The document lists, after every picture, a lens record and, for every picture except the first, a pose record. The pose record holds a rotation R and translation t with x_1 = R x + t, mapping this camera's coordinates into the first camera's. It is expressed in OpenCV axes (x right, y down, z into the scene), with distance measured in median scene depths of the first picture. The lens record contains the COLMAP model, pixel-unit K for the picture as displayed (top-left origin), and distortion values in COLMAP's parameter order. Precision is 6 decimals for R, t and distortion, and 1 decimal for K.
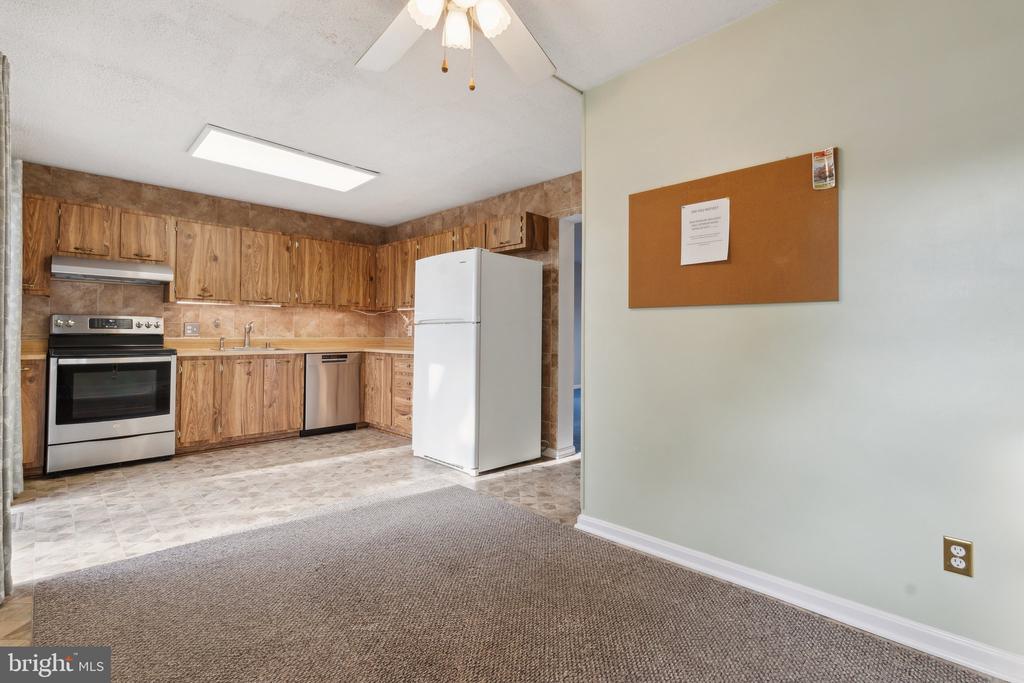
lens RADIAL K [[468.7, 0, 512.0], [0, 468.7, 341.5], [0, 0, 1]] dist [-0.023448, 0.000036]
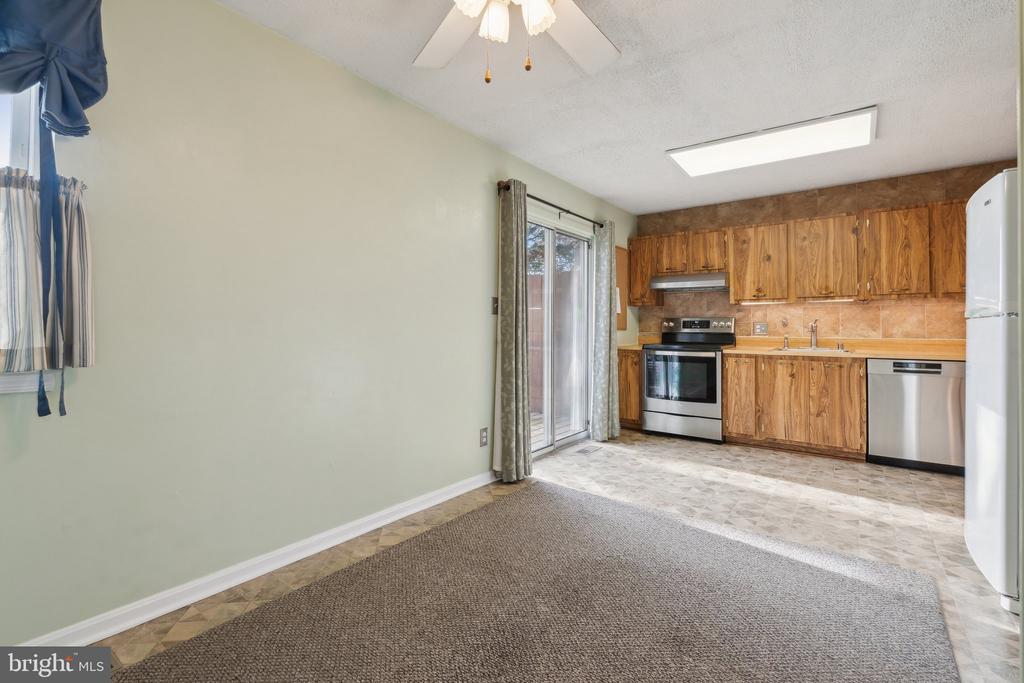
lens RADIAL K [[473.8, 0, 511.2], [0, 473.8, 332.9], [0, 0, 1]] dist [0.012765, -0.000141]
pose [[0.113071, 0.004242, -0.993578, 0.320347], [-0.019245, 0.999813, 0.002078, -0.007796], [0.993401, 0.018886, 0.113132, 0.327500]]
